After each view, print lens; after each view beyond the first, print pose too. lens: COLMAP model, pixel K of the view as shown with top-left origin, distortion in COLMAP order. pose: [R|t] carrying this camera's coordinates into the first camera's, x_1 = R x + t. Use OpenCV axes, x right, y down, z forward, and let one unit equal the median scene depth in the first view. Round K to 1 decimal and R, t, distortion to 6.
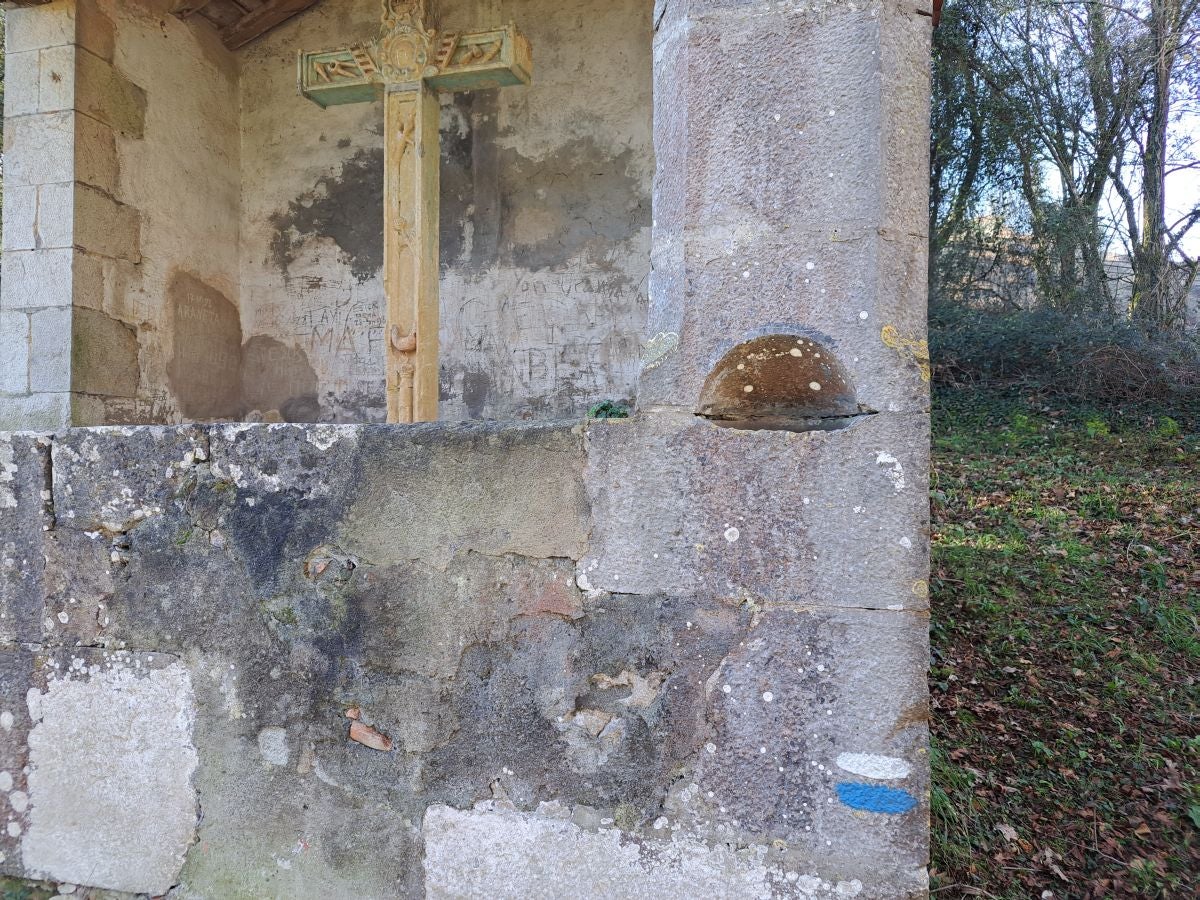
lens RADIAL K [[846.5, 0, 600.0], [0, 846.5, 450.0], [0, 0, 1]] dist [0.088303, -0.073273]
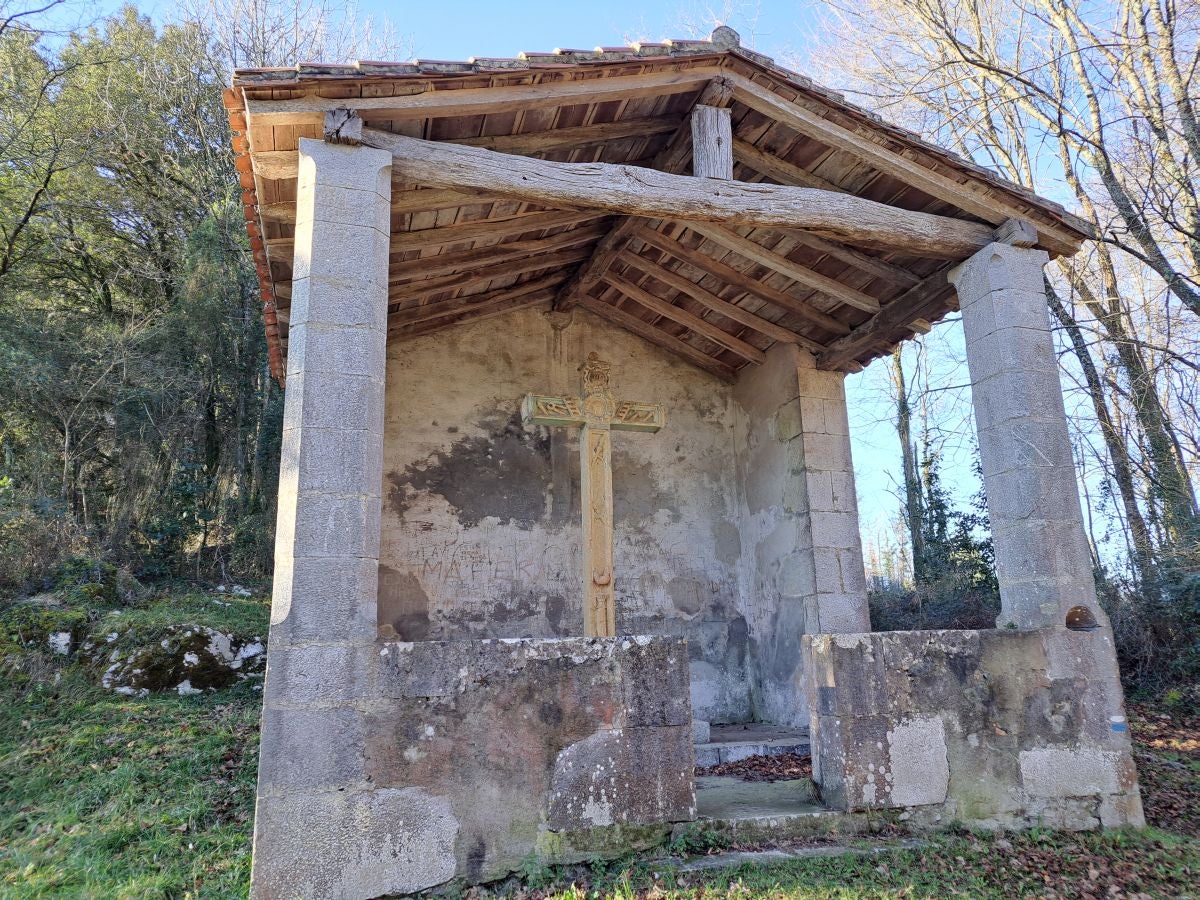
lens RADIAL K [[846.5, 0, 600.0], [0, 846.5, 450.0], [0, 0, 1]] dist [0.088303, -0.073273]
pose [[0.822722, 0.108251, 0.558041, -0.970198], [0.030171, 0.972001, -0.233034, 0.006497], [-0.567642, 0.208559, 0.796420, -0.262006]]
